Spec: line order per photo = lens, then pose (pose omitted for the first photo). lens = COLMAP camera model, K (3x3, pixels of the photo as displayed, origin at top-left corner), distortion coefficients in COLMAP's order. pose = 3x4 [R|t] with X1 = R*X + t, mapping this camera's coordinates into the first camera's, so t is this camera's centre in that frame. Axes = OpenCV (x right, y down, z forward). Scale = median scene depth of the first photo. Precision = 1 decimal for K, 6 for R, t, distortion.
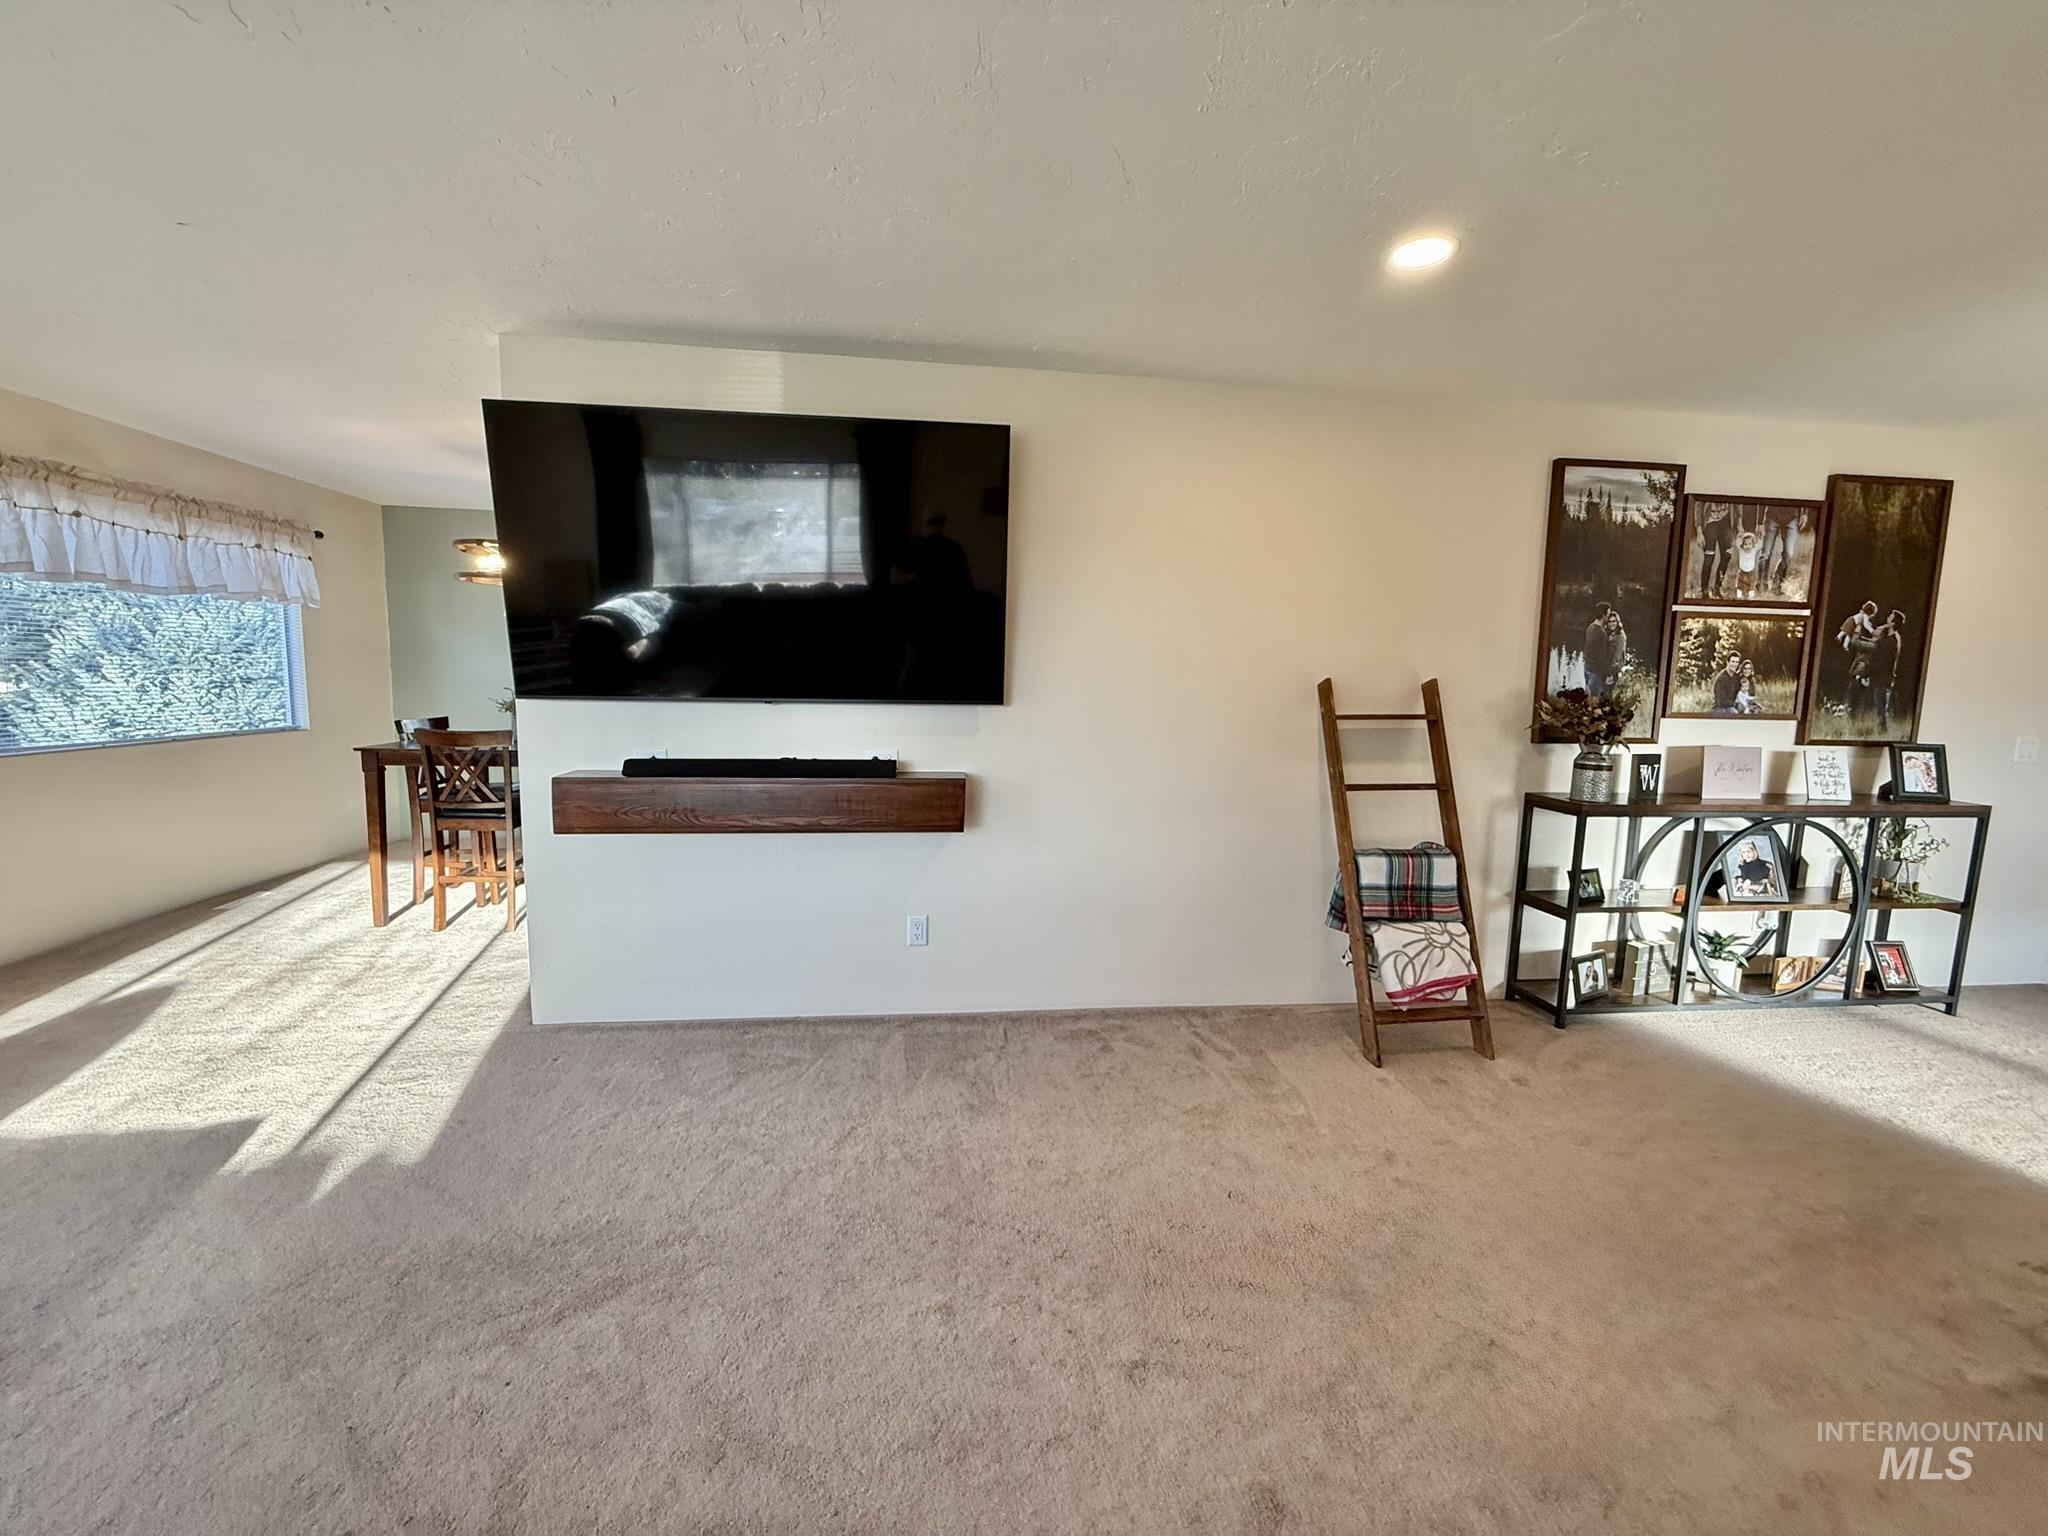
lens RADIAL K [[801.4, 0, 1024.0], [0, 801.4, 768.0], [0, 0, 1]] dist [0.014748, -0.009499]
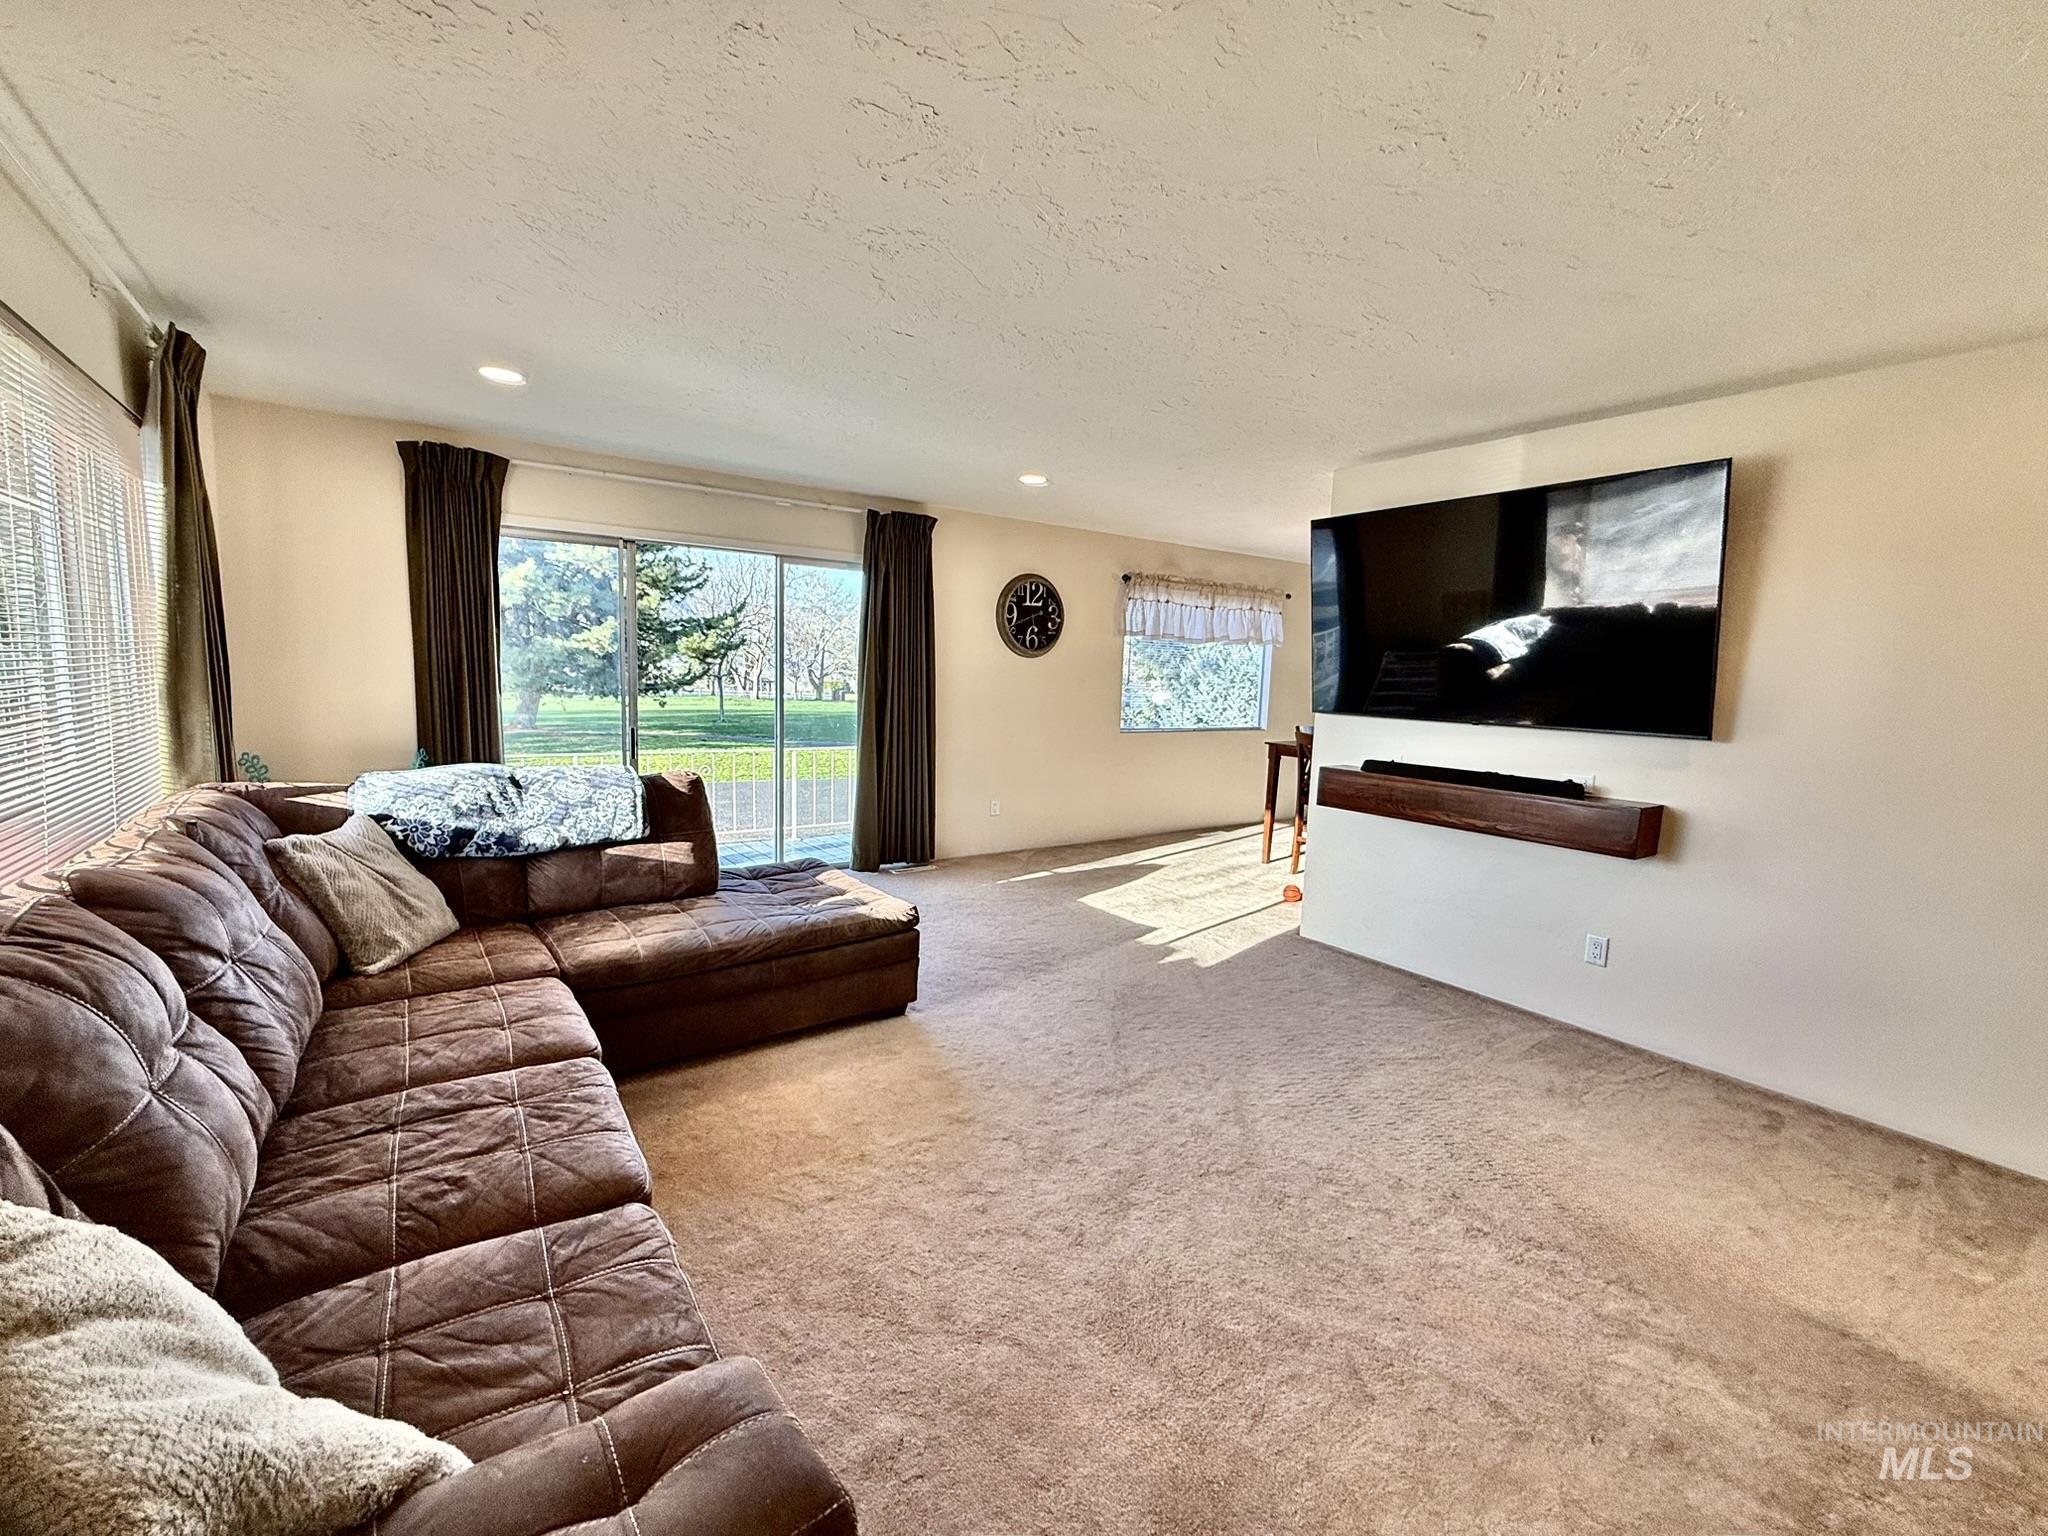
lens RADIAL K [[825.8, 0, 1024.0], [0, 825.8, 768.0], [0, 0, 1]] dist [0.000375, 0.000037]
pose [[0.469470, 0.096182, -0.877694, 0.316868], [-0.117647, 0.992000, 0.045780, 0.005233], [0.875075, 0.081766, 0.477030, -0.128127]]
